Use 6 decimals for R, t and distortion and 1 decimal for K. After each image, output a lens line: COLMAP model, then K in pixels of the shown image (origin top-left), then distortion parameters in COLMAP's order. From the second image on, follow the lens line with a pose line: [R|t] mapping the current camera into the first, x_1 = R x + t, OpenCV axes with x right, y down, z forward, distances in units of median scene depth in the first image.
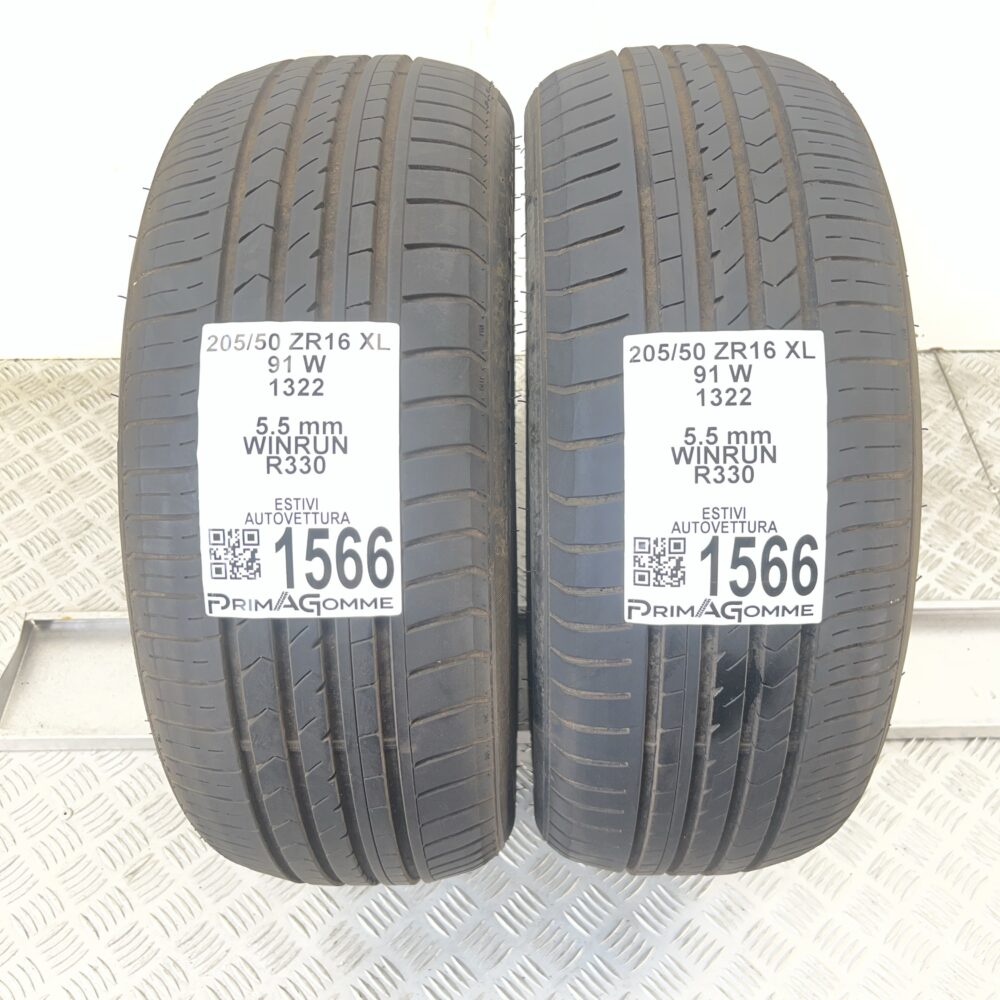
lens RADIAL K [[1018.1, 0, 503.6], [0, 1018.1, 555.7], [0, 0, 1]] dist [0.096483, -0.233932]
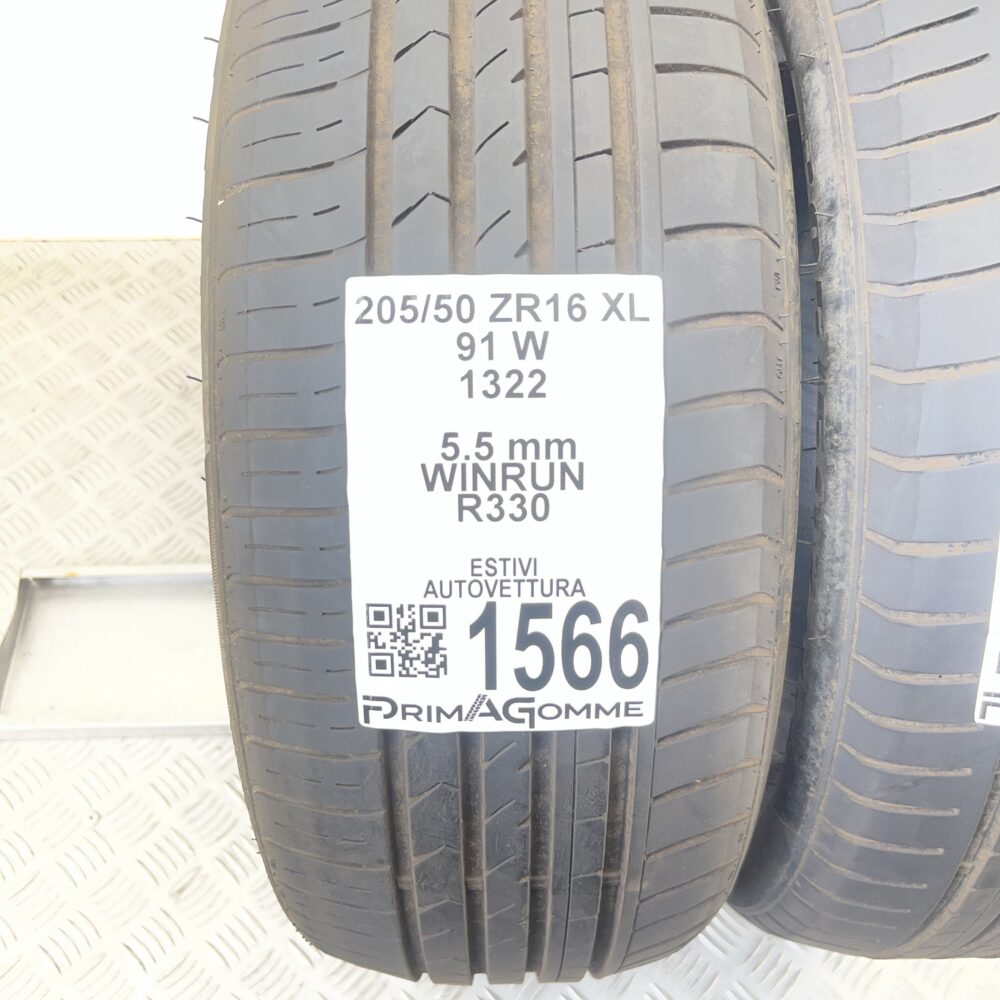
lens RADIAL K [[1018.1, 0, 503.6], [0, 1018.1, 555.7], [0, 0, 1]] dist [0.096483, -0.233932]
pose [[0.999383, -0.009505, 0.033818, -0.219897], [0.004645, 0.990000, 0.140993, -0.145576], [-0.034820, -0.140749, 0.989433, 0.356561]]
